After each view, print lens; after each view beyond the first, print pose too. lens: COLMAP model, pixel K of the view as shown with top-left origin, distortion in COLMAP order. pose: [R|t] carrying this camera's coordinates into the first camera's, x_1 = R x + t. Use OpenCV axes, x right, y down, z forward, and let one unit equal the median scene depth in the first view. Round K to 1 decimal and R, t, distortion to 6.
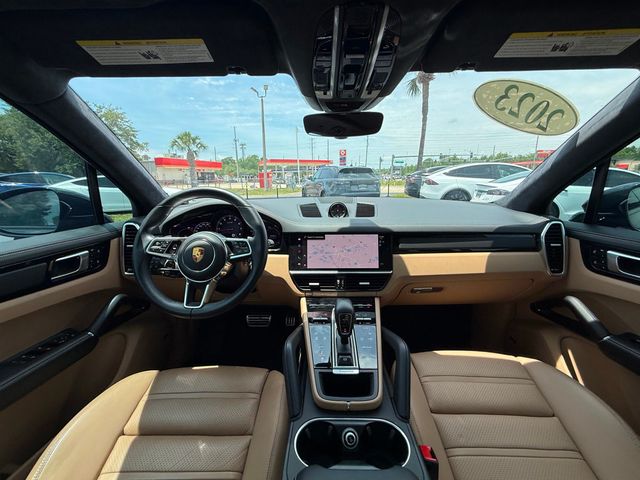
lens RADIAL K [[256.2, 0, 320.0], [0, 256.2, 240.0], [0, 0, 1]] dist [-0.000342, 0.000398]
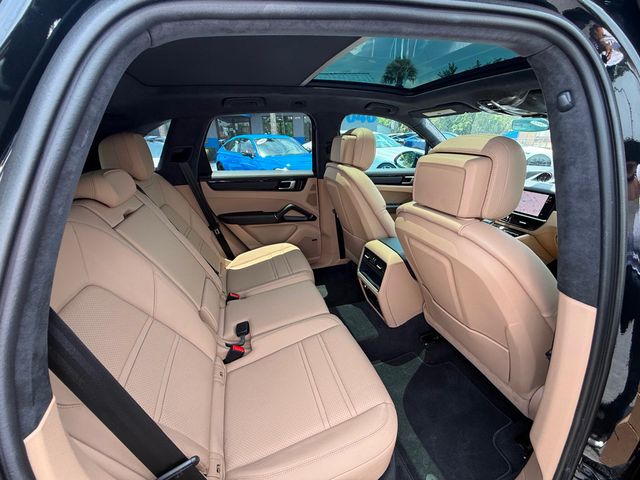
lens RADIAL K [[256.2, 0, 320.0], [0, 256.2, 240.0], [0, 0, 1]] dist [-0.000342, 0.000398]
pose [[0.333765, 0.355787, -0.872935, 1.172306], [-0.216284, 0.930237, 0.296446, 0.066404], [0.917509, 0.089858, 0.387432, -0.781157]]
